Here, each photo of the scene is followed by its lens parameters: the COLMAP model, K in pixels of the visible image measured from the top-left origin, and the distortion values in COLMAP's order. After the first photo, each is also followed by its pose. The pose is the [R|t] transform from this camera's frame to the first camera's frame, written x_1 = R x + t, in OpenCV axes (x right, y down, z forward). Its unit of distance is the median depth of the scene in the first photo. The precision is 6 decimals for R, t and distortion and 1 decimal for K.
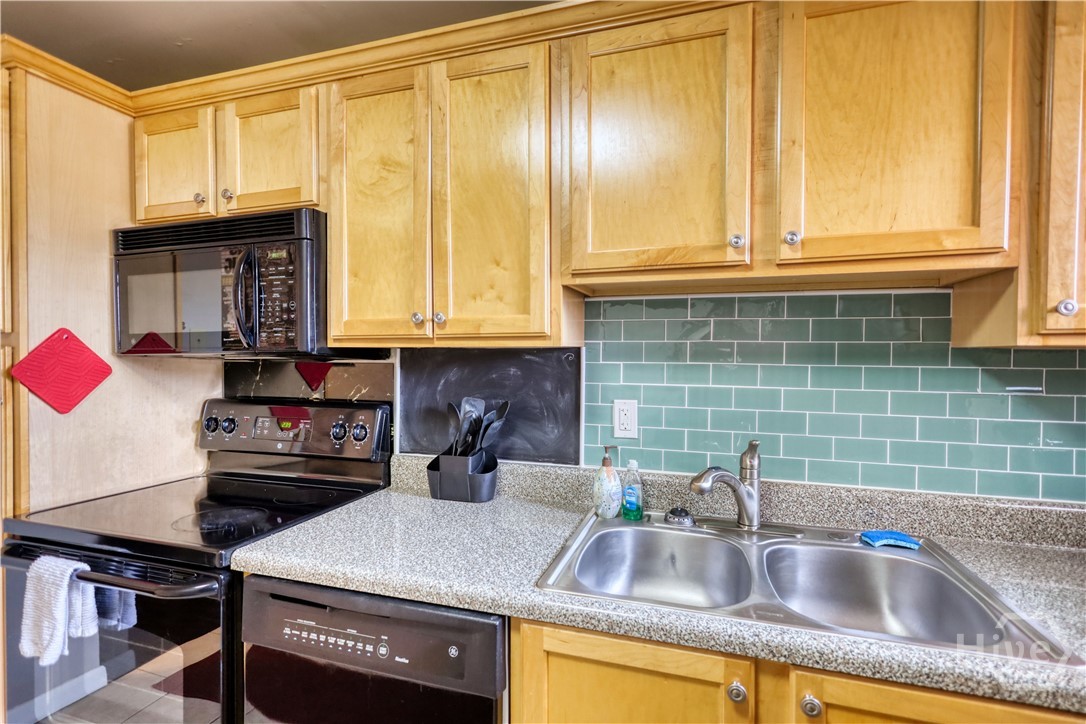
lens RADIAL K [[504.0, 0, 543.8], [0, 504.0, 368.0], [0, 0, 1]] dist [-0.000733, 0.000038]
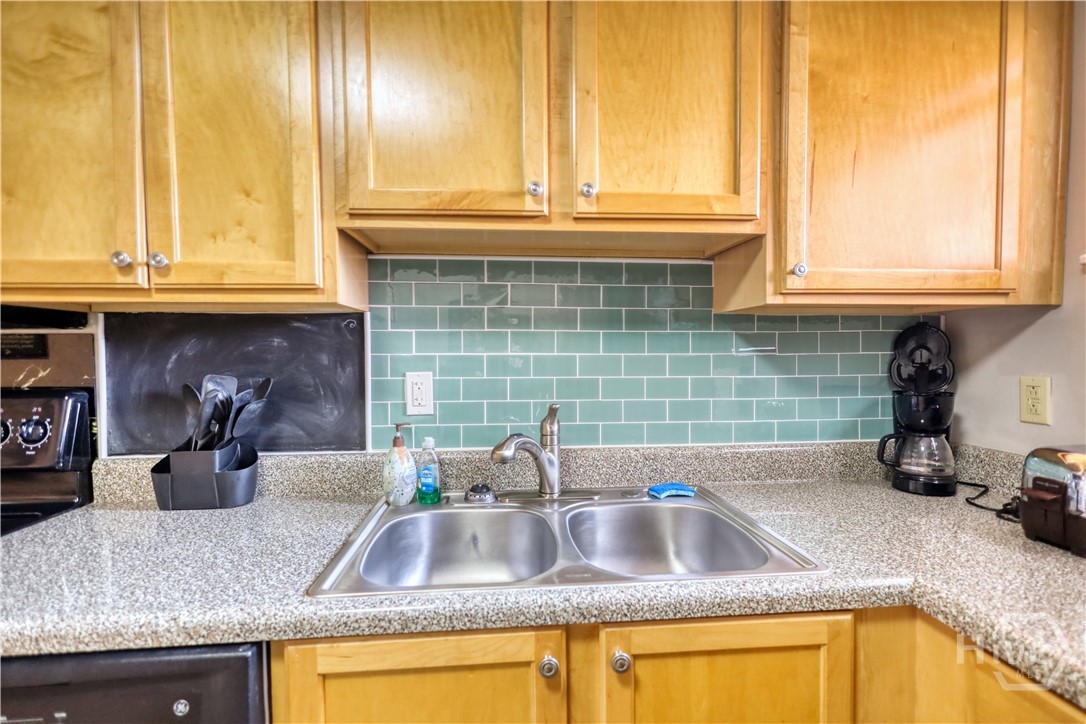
lens RADIAL K [[508.8, 0, 541.3], [0, 508.8, 369.9], [0, 0, 1]] dist [-0.000694, 0.000148]
pose [[0.922783, -0.021727, 0.384707, 0.018532], [0.018720, 0.999758, 0.011559, 0.061359], [-0.384865, -0.003465, 0.922966, 0.100364]]
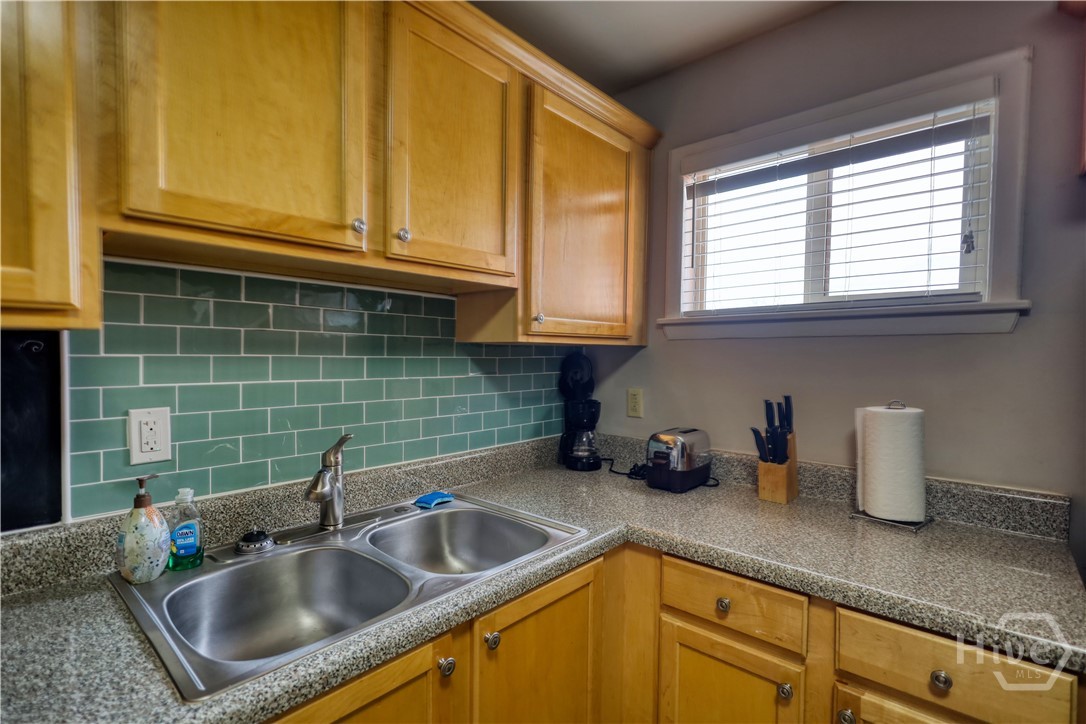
lens RADIAL K [[514.1, 0, 547.3], [0, 514.1, 374.4], [0, 0, 1]] dist [-0.003359, -0.000126]
pose [[0.402467, -0.037409, 0.914670, -0.304805], [0.015854, 0.999300, 0.033894, 0.001203], [-0.915297, 0.000860, 0.402779, 0.235318]]
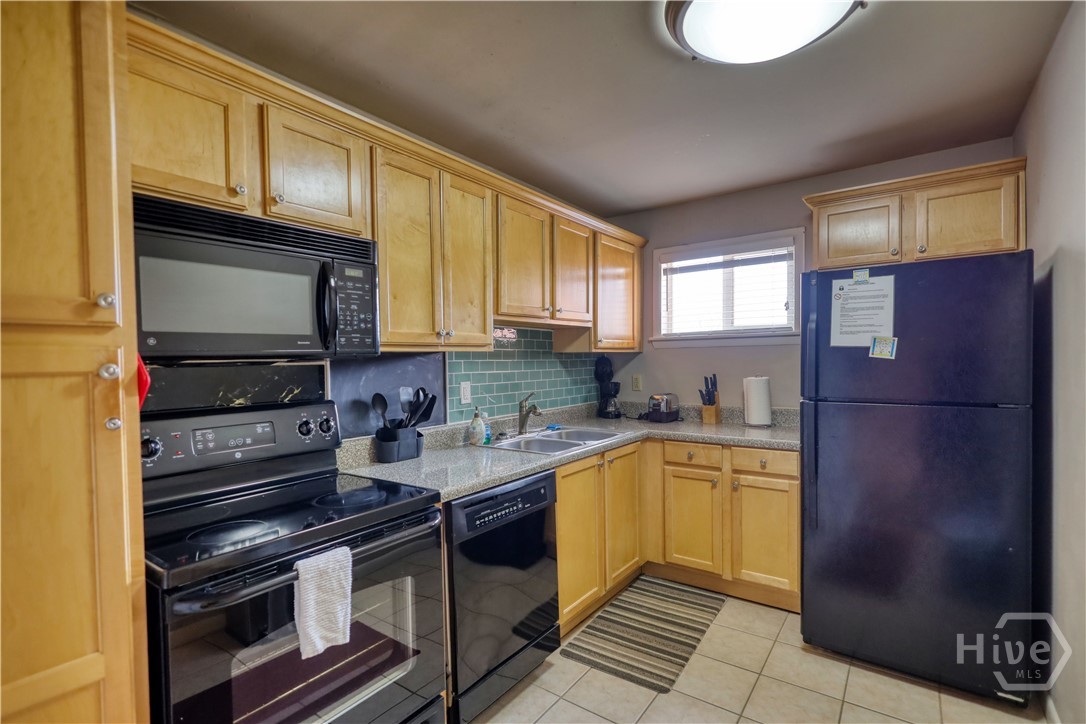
lens RADIAL K [[511.3, 0, 542.3], [0, 511.3, 372.8], [0, 0, 1]] dist [-0.000770, -0.000299]
pose [[0.319456, -0.034925, 0.946957, -1.650015], [0.036004, 0.999046, 0.024701, -0.002169], [-0.946917, 0.026204, 0.320409, 0.203612]]
